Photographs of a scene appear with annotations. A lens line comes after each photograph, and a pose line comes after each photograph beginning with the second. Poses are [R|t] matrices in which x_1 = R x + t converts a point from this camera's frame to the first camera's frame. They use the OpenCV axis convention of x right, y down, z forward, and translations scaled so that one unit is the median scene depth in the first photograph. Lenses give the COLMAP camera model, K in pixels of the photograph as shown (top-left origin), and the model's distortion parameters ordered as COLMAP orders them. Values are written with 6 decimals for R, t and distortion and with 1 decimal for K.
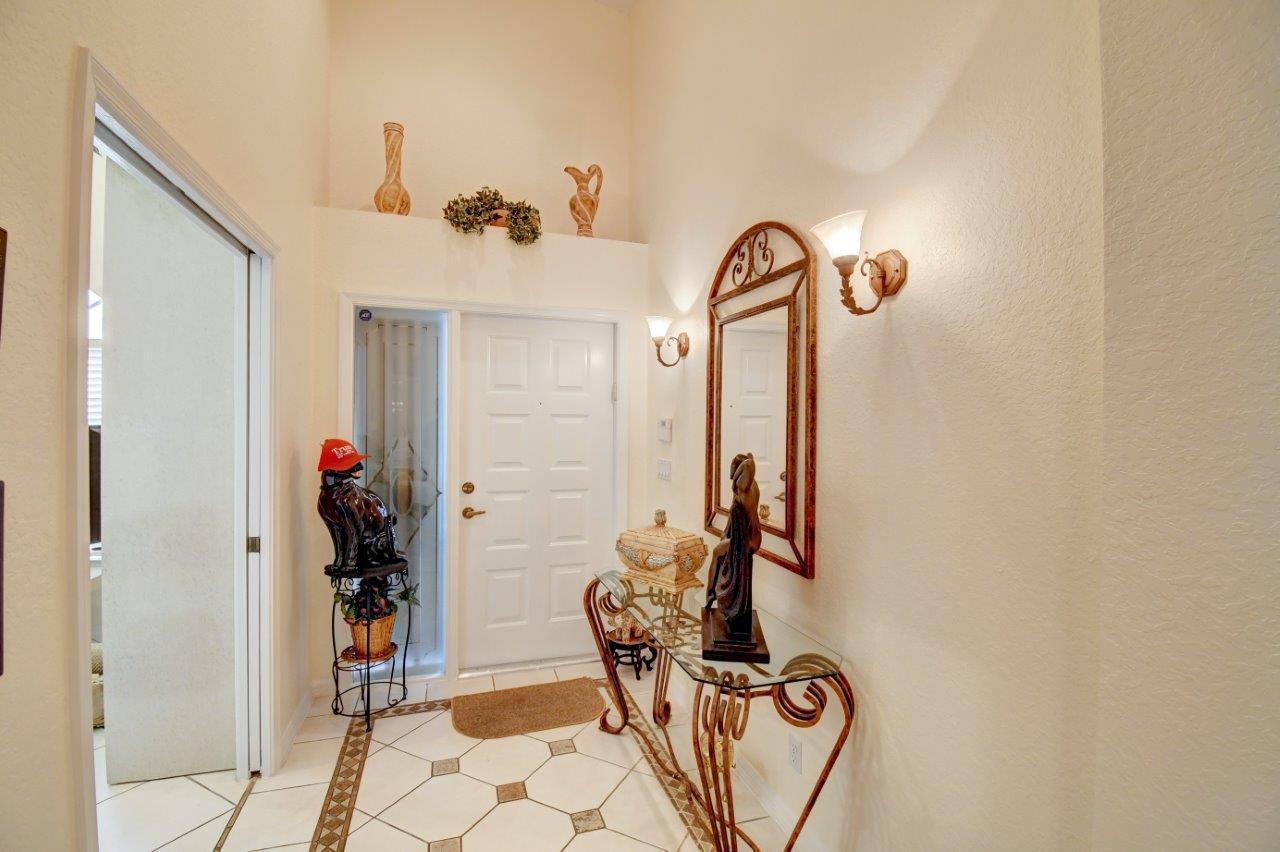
lens RADIAL K [[572.5, 0, 653.8], [0, 572.5, 426.6], [0, 0, 1]] dist [-0.004750, -0.010127]
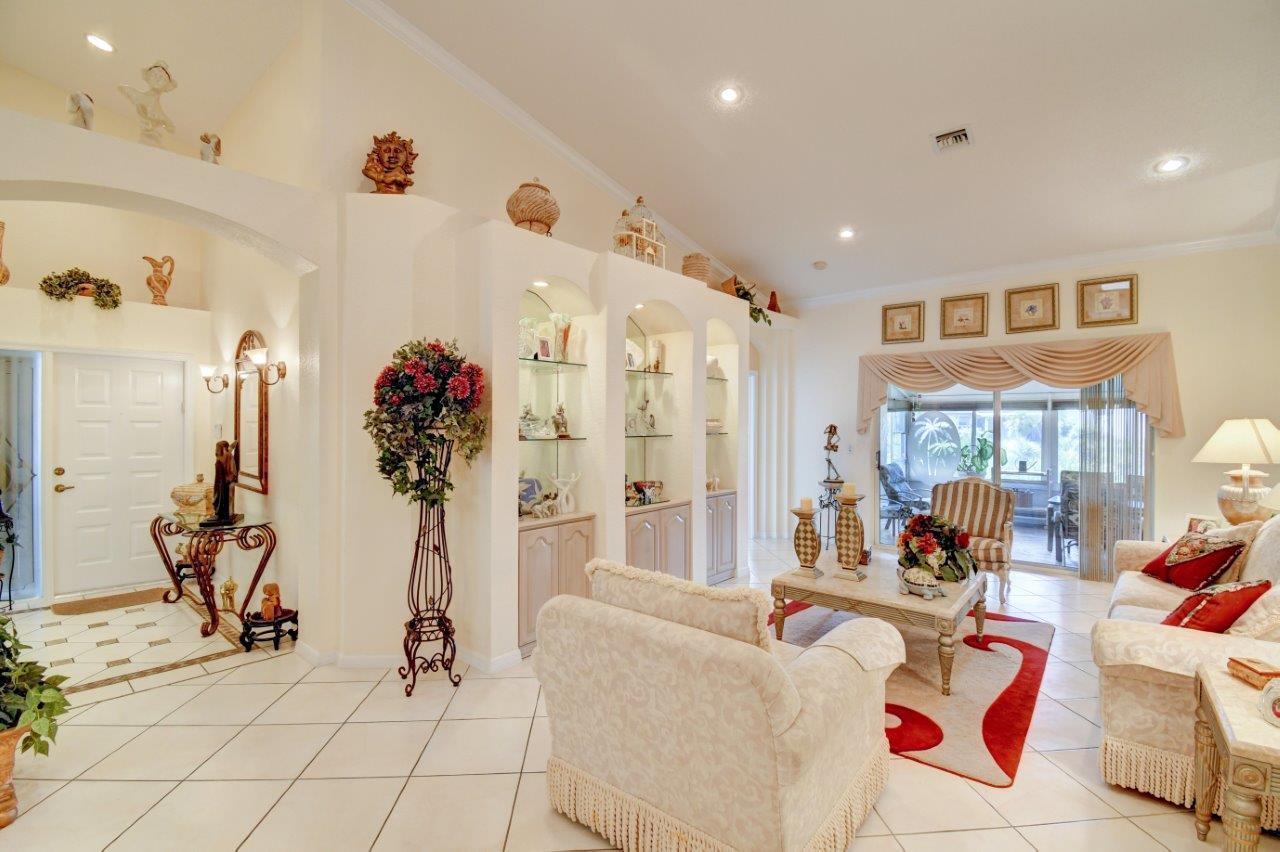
lens RADIAL K [[572.5, 0, 624.6], [0, 572.5, 426.9], [0, 0, 1]] dist [-0.004750, -0.010127]
pose [[0.876193, -0.003554, 0.481947, 0.255061], [0.005834, 0.999978, -0.003232, 0.006584], [-0.481925, 0.005644, 0.876194, -0.989658]]
